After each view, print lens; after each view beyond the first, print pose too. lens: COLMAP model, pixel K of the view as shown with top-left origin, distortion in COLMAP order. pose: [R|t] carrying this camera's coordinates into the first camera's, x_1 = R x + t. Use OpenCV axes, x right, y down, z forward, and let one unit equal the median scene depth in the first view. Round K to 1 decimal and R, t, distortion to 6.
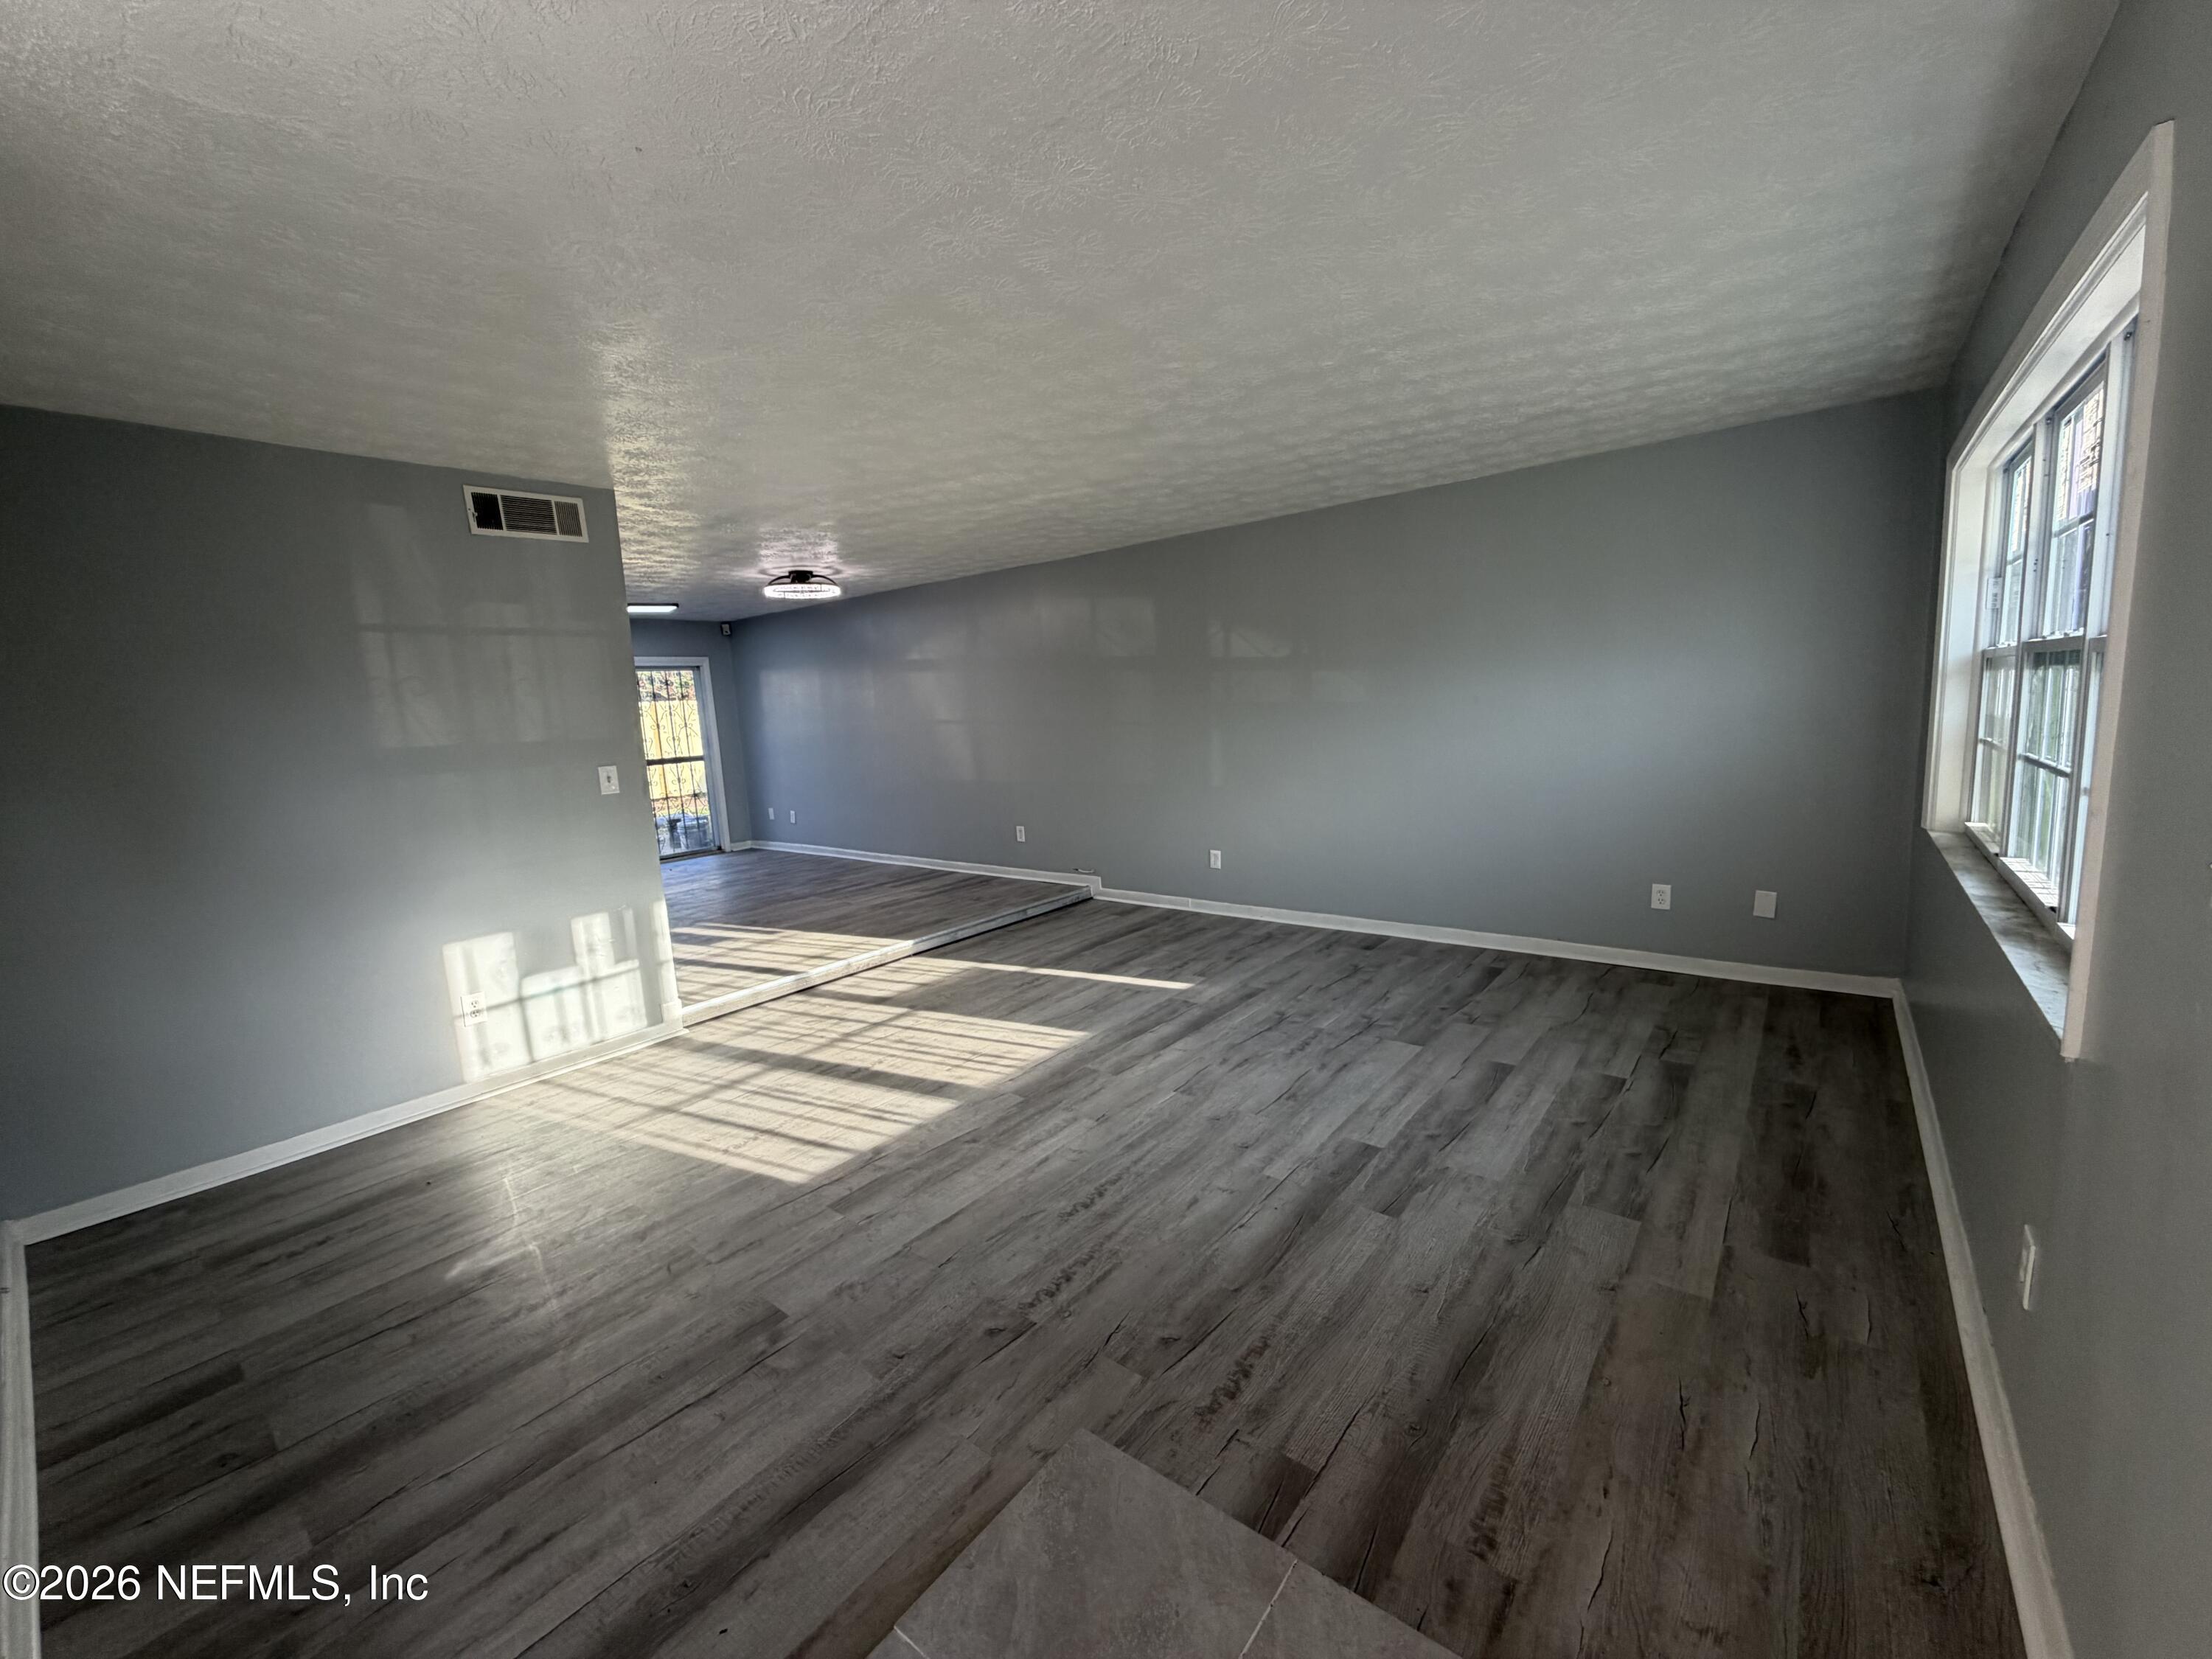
lens RADIAL K [[883.8, 0, 1107.5], [0, 883.8, 817.3], [0, 0, 1]] dist [0.003612, -0.000825]
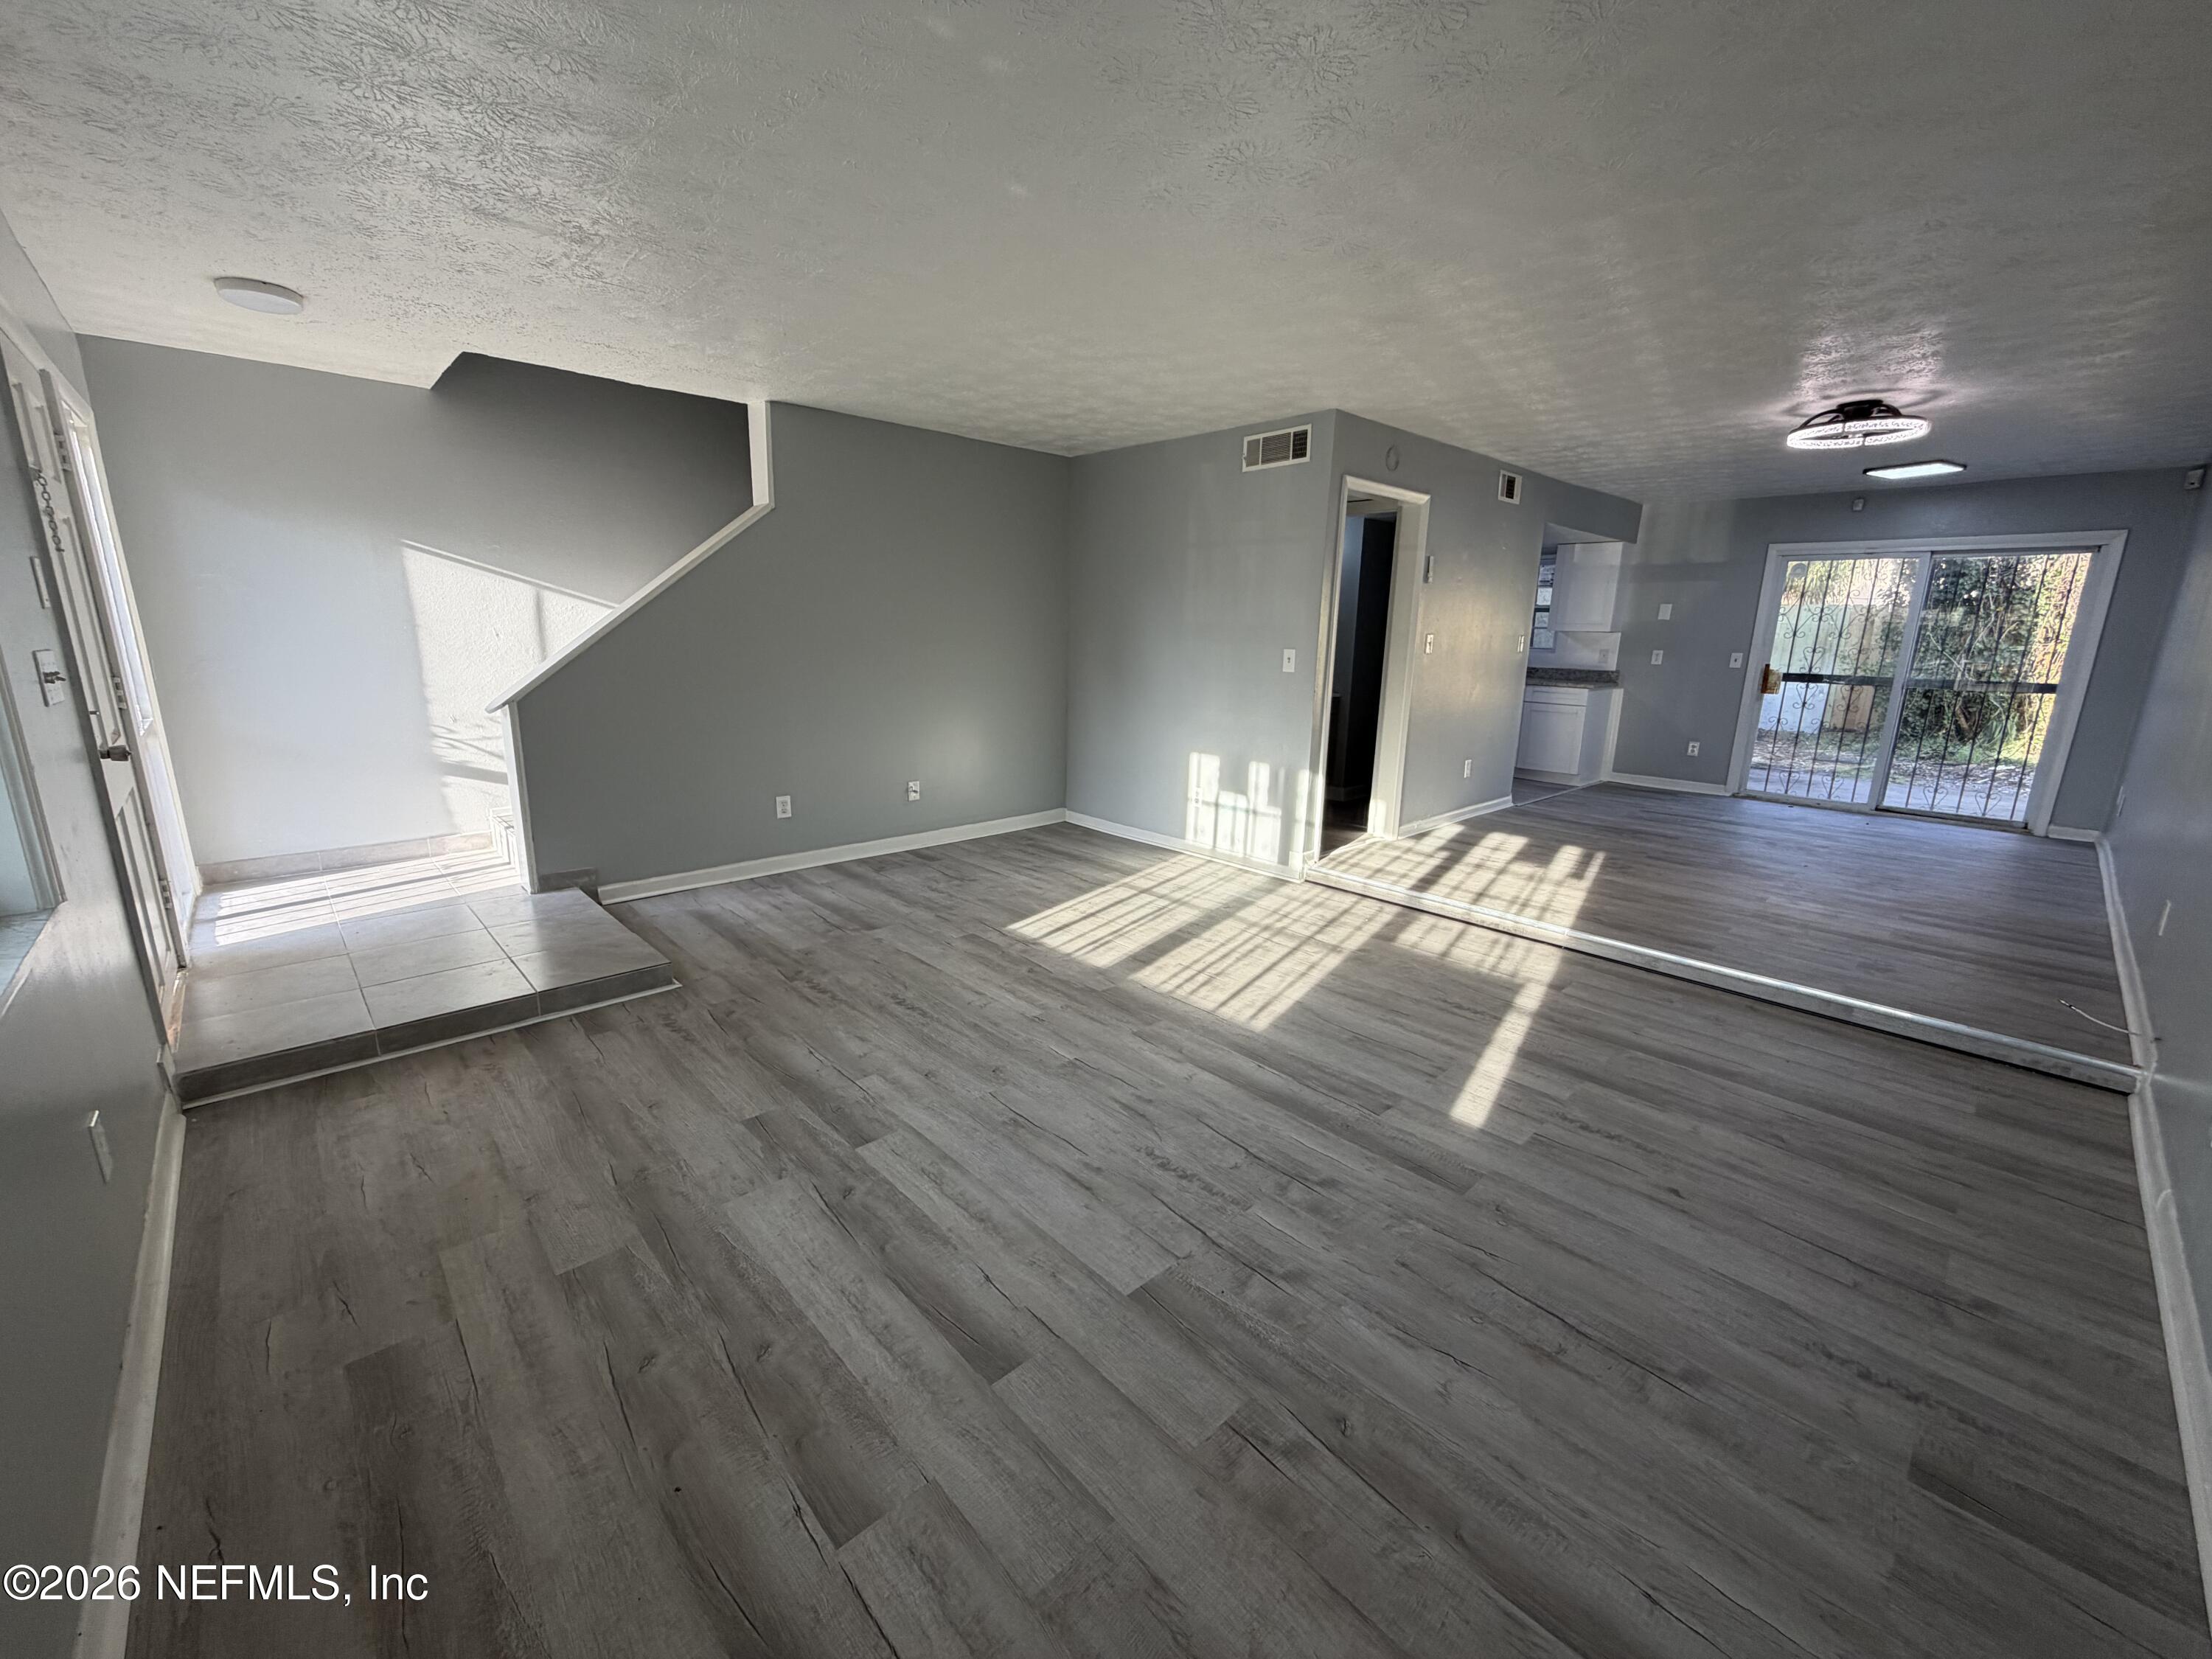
lens RADIAL K [[883.8, 0, 1108.1], [0, 883.8, 840.2], [0, 0, 1]] dist [0.003612, -0.000825]
pose [[-0.141740, 0.281820, -0.948940, 0.737957], [-0.140025, 0.943271, 0.301052, -0.146921], [0.979950, 0.175546, -0.094237, 0.930873]]
